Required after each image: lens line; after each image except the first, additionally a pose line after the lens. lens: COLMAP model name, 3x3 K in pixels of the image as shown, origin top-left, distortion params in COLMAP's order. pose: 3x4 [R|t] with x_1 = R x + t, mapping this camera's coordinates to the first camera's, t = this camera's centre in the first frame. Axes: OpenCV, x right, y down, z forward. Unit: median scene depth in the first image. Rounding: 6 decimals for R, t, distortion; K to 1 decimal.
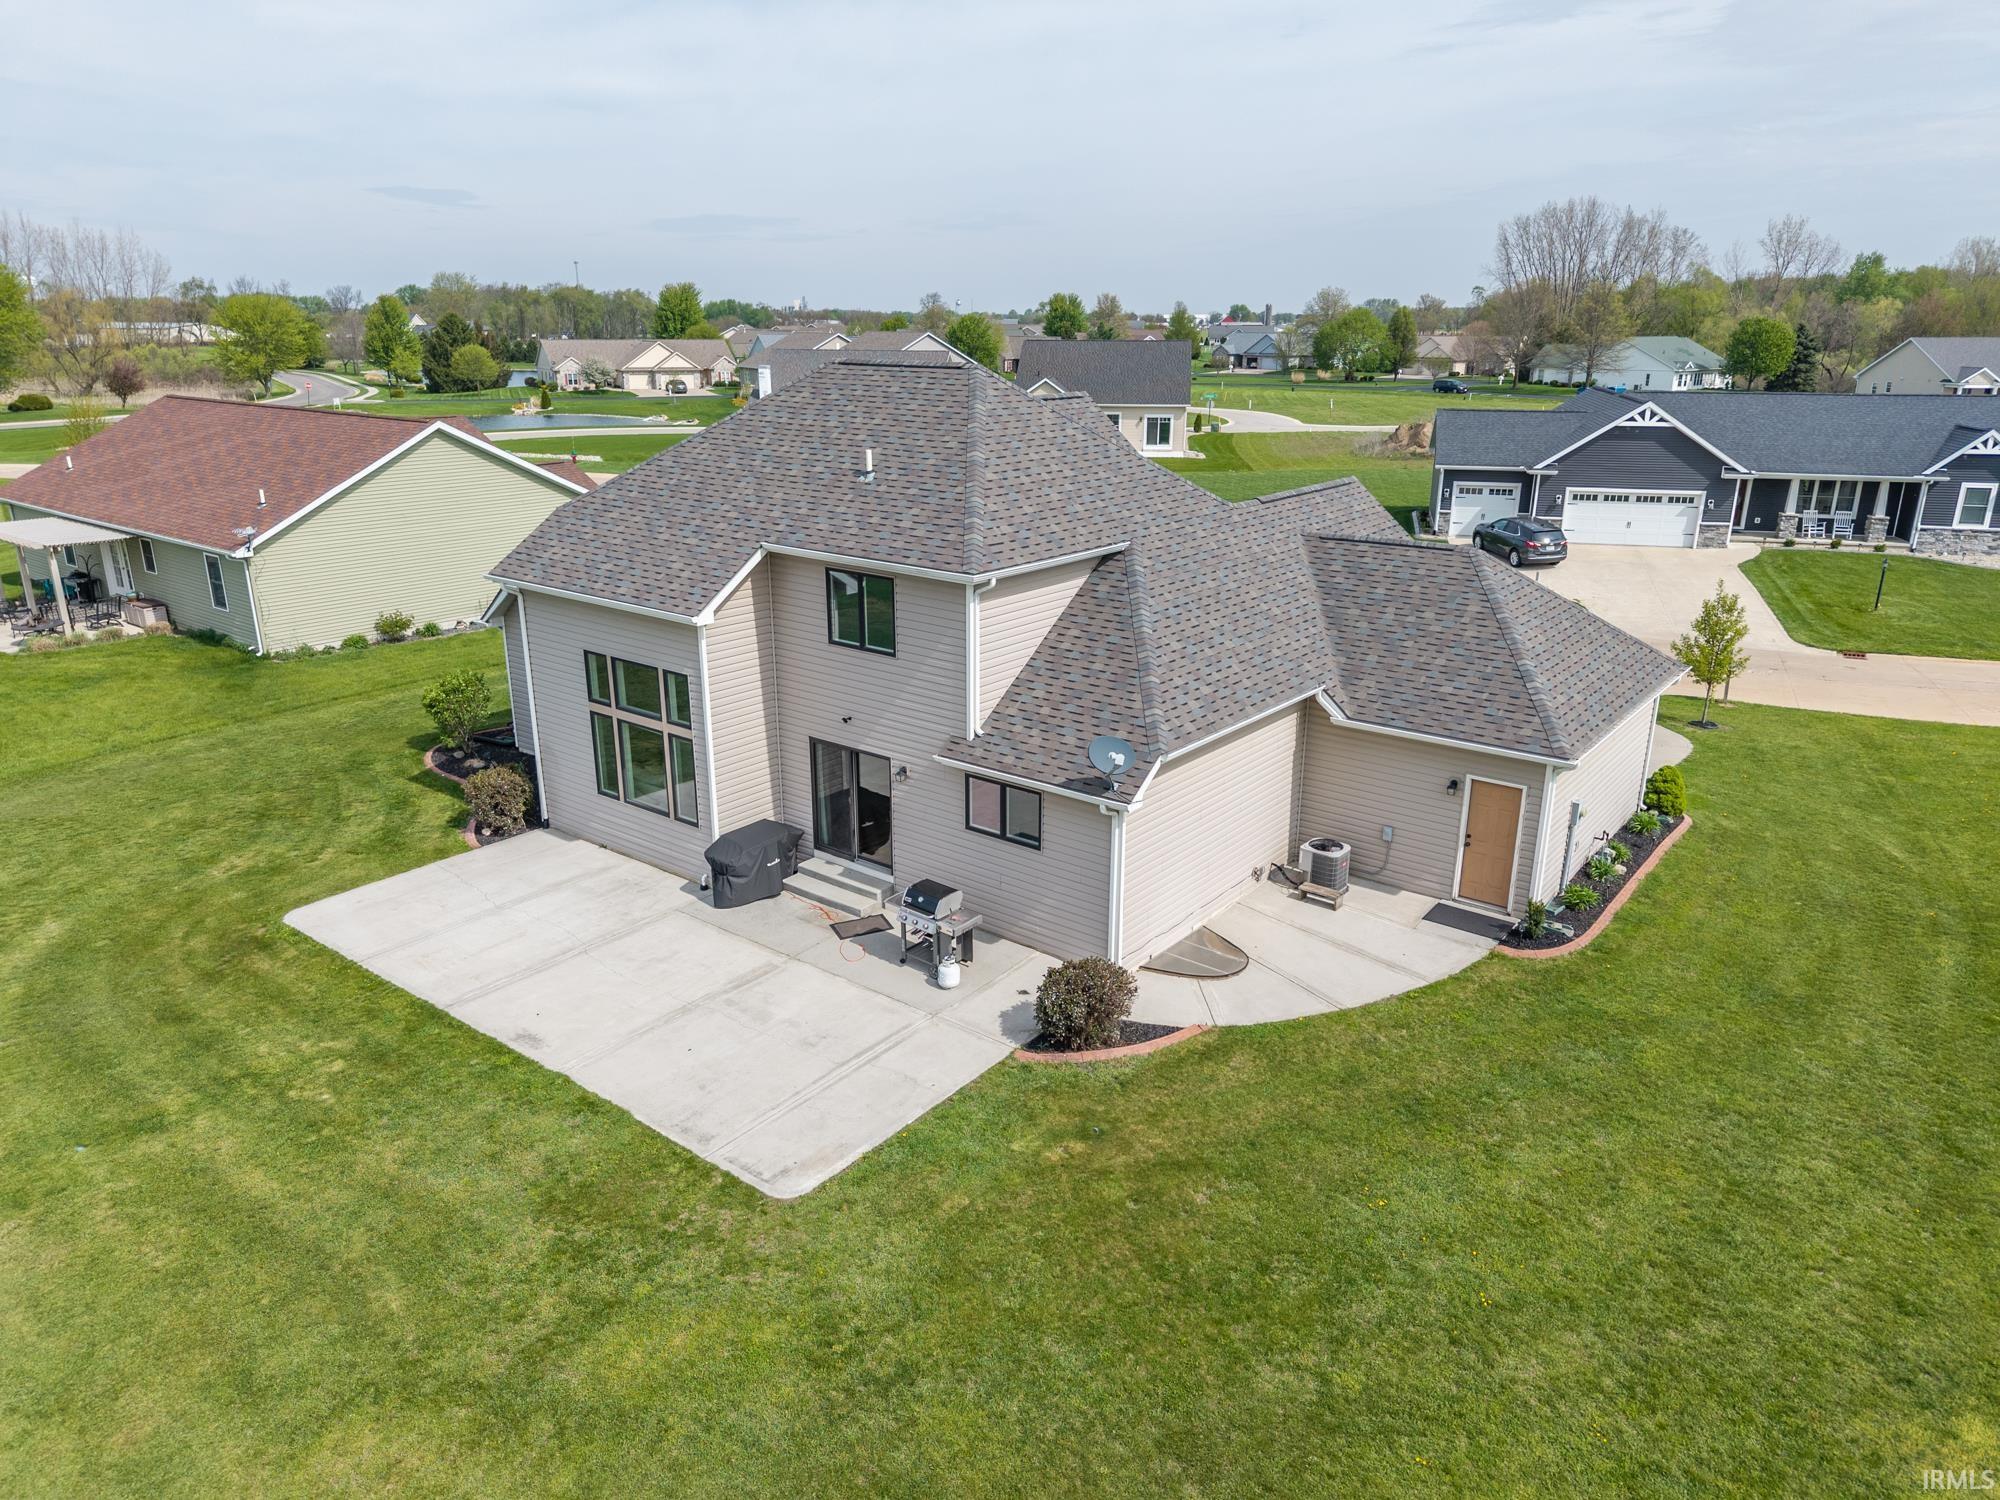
lens RADIAL K [[1341.8, 0, 1000.0], [0, 1341.8, 750.0], [0, 0, 1]] dist [0.020317, -0.001712]
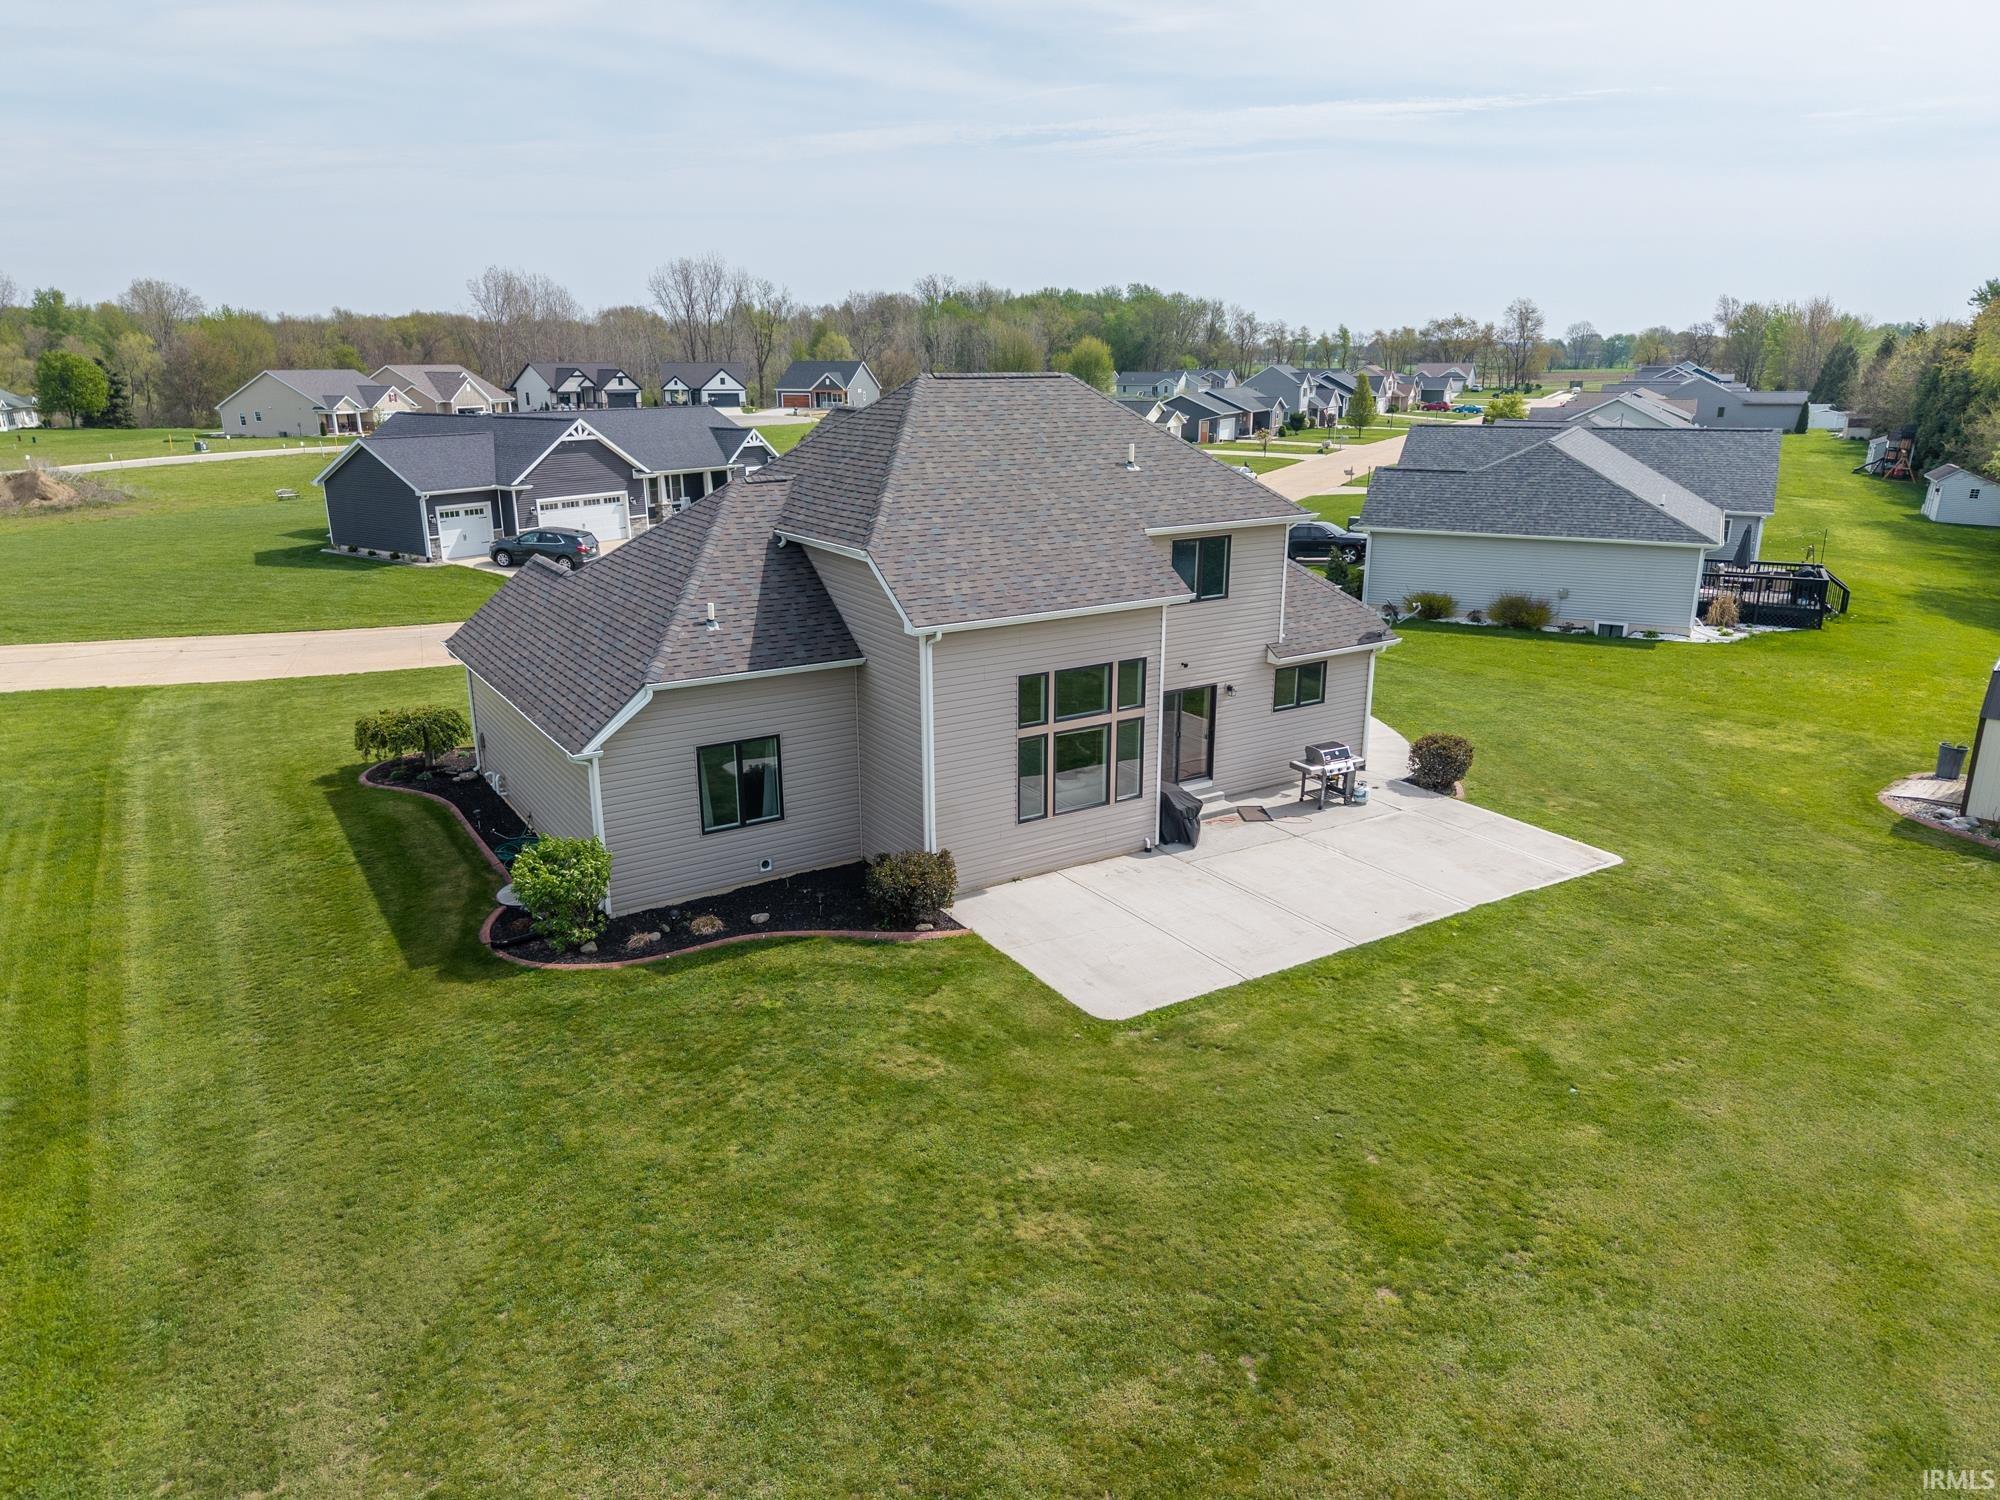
lens RADIAL K [[1336.0, 0, 1000.0], [0, 1336.0, 750.0], [0, 0, 1]] dist [0.057888, -0.057975]
pose [[0.333354, -0.271095, 0.902985, -0.968574], [0.294197, 0.939855, 0.173555, -0.157877], [-0.895725, 0.207800, 0.393060, 0.521399]]
